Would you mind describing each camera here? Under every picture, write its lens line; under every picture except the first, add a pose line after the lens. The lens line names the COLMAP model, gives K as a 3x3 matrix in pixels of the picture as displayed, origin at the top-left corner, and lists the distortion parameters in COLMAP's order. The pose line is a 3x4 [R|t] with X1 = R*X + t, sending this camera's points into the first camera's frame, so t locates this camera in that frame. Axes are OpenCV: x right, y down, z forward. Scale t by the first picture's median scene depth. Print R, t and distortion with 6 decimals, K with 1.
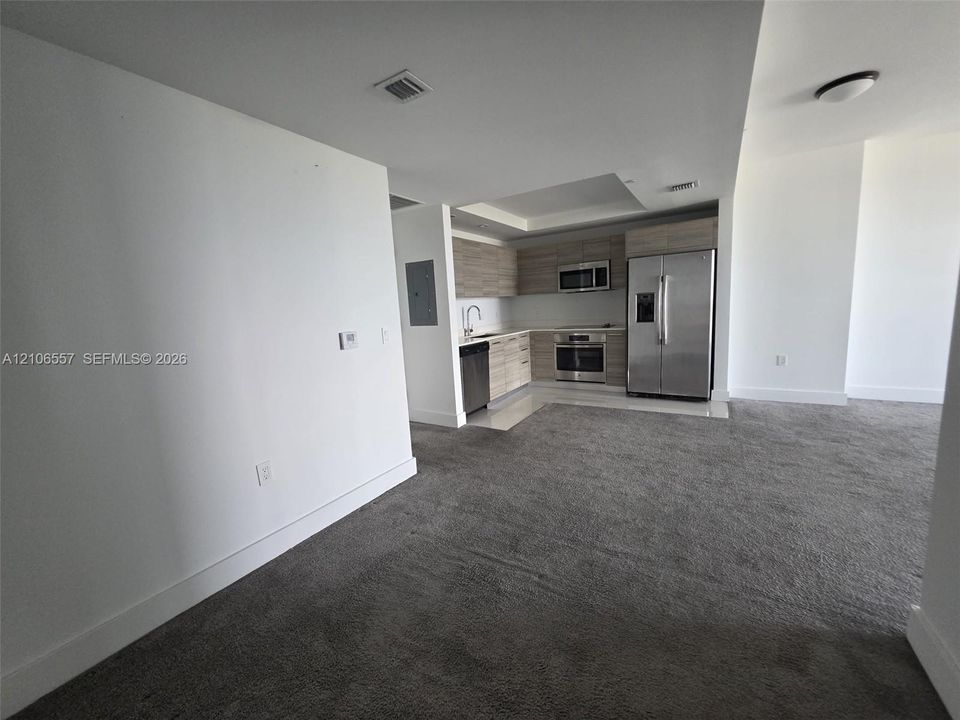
lens RADIAL K [[383.3, 0, 480.8], [0, 383.3, 361.4], [0, 0, 1]] dist [0.001247, 0.000704]
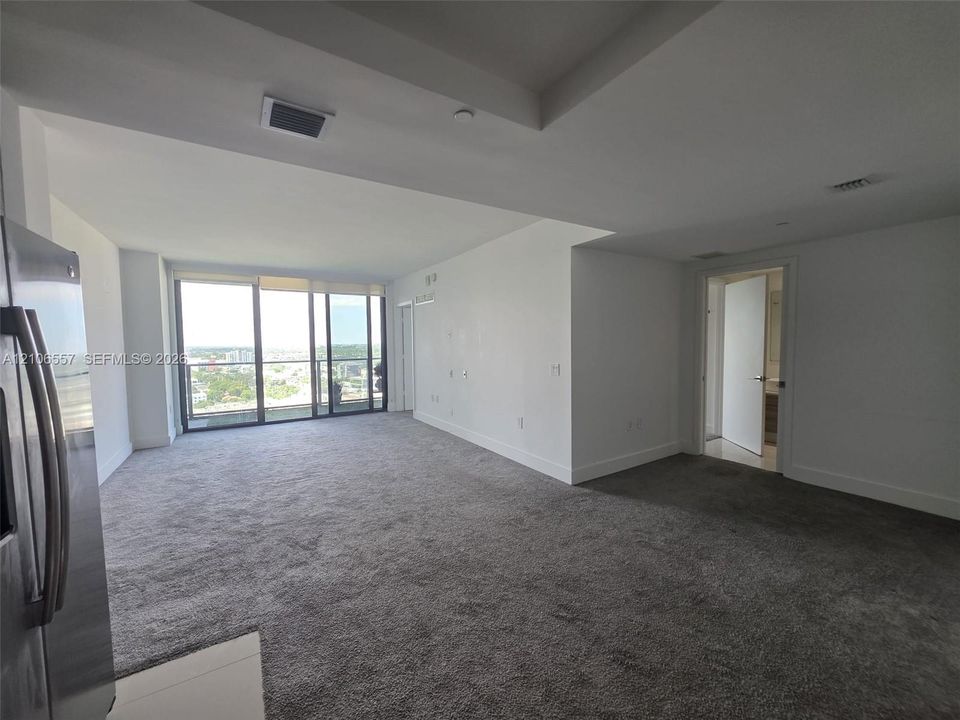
lens RADIAL K [[383.3, 0, 480.8], [0, 383.3, 361.4], [0, 0, 1]] dist [0.001247, 0.000704]
pose [[-0.896857, 0.047293, 0.439785, 0.126341], [0.127542, 0.979688, 0.154743, -0.169280], [-0.423534, 0.194873, -0.884671, 0.949023]]
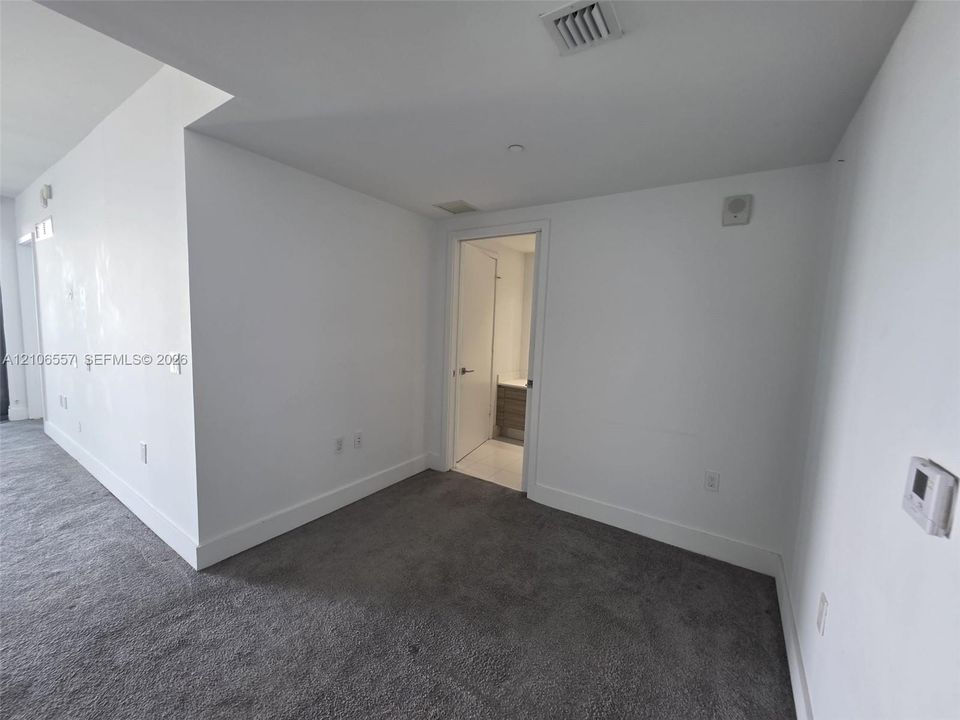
lens RADIAL K [[383.3, 0, 480.8], [0, 383.3, 361.4], [0, 0, 1]] dist [0.001247, 0.000704]
pose [[-0.999300, 0.016304, 0.033667, -0.015333], [0.023826, 0.971251, 0.236864, -0.109399], [-0.028837, 0.237501, -0.970959, 0.610885]]
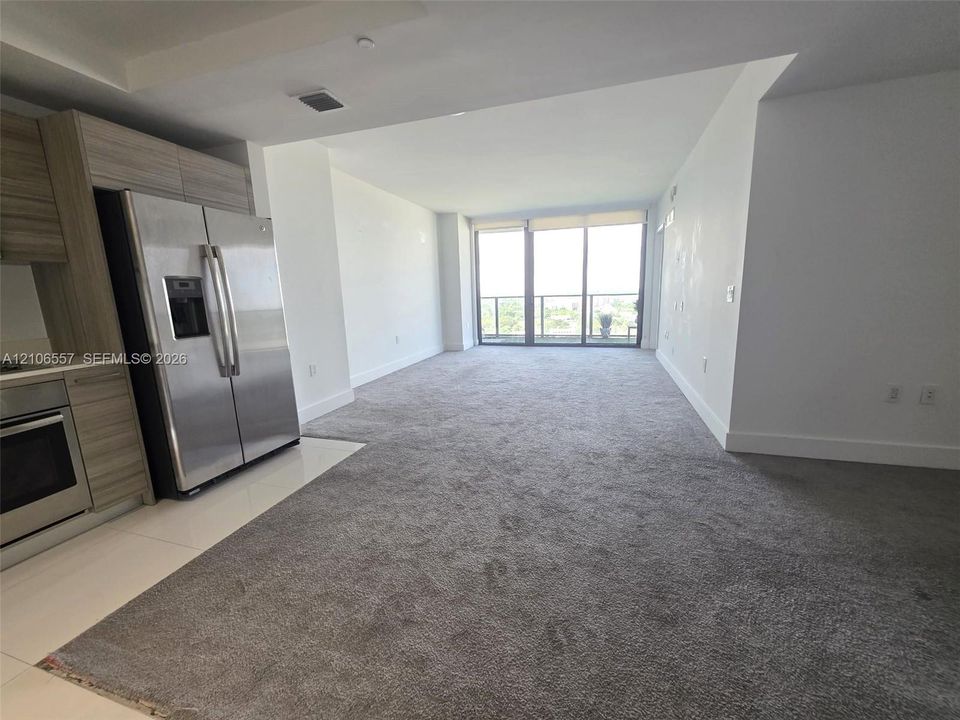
lens RADIAL K [[382.6, 0, 483.0], [0, 382.6, 361.6], [0, 0, 1]] dist [0.001470, 0.000126]
pose [[-0.250709, -0.110592, 0.961725, -0.119422], [0.182493, 0.970242, 0.159145, -0.075089], [-0.950706, 0.215407, -0.223066, 0.697115]]
